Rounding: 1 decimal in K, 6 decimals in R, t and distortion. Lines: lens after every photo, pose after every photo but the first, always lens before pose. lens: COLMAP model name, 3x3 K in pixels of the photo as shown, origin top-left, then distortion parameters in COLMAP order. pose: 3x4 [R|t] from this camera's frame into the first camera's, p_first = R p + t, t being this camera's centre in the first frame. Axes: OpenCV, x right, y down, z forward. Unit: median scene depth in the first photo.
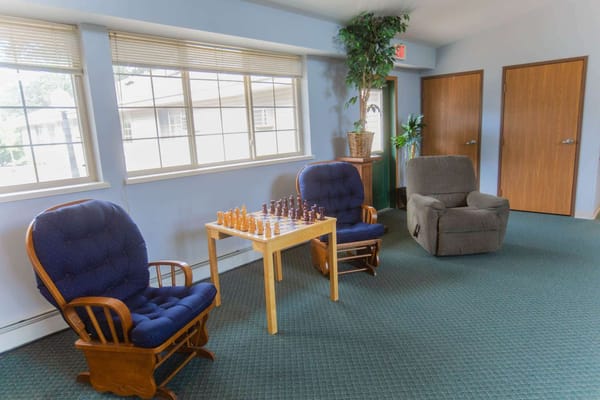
lens RADIAL K [[370.8, 0, 300.0], [0, 370.8, 200.0], [0, 0, 1]] dist [-0.005179, 0.000401]
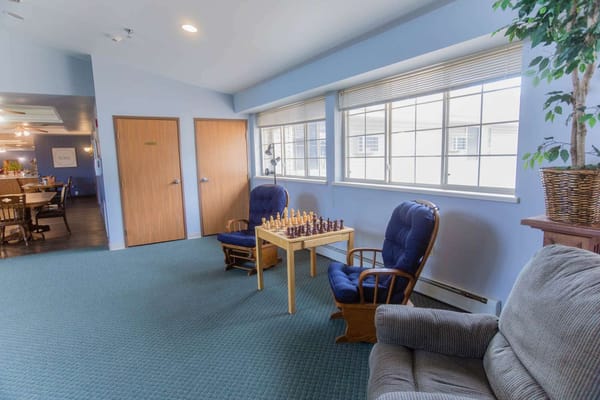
lens RADIAL K [[370.8, 0, 300.0], [0, 370.8, 200.0], [0, 0, 1]] dist [-0.005179, 0.000401]
pose [[-0.287826, 0.180411, -0.940536, 0.885566], [-0.139387, 0.963746, 0.227519, -0.258190], [0.947485, 0.196584, -0.252244, 1.010709]]
